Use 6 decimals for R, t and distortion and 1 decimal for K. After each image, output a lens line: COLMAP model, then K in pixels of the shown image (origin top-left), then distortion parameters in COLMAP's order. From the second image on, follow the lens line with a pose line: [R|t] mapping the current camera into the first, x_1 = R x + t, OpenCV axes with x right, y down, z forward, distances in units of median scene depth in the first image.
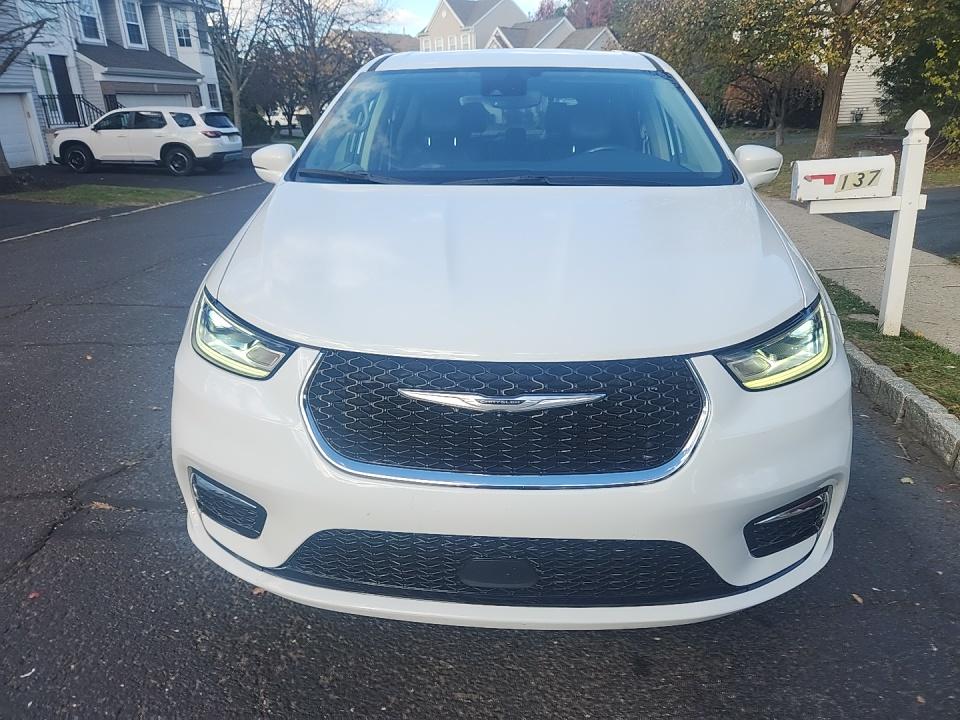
lens RADIAL K [[644.9, 0, 480.0], [0, 644.9, 360.0], [0, 0, 1]] dist [0.005448, 0.000970]
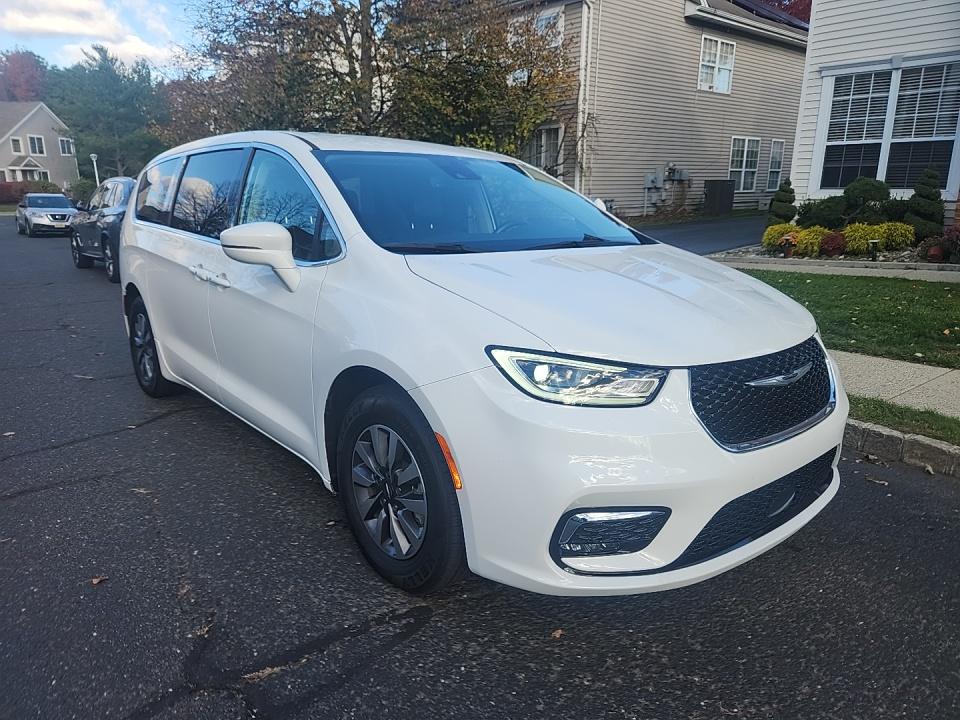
lens RADIAL K [[644.9, 0, 480.0], [0, 644.9, 360.0], [0, 0, 1]] dist [0.005448, 0.000970]
pose [[0.717186, -0.146818, 0.681240, -0.564538], [0.228496, 0.973056, -0.030843, -0.034237], [-0.658357, 0.177781, 0.731410, 0.131360]]
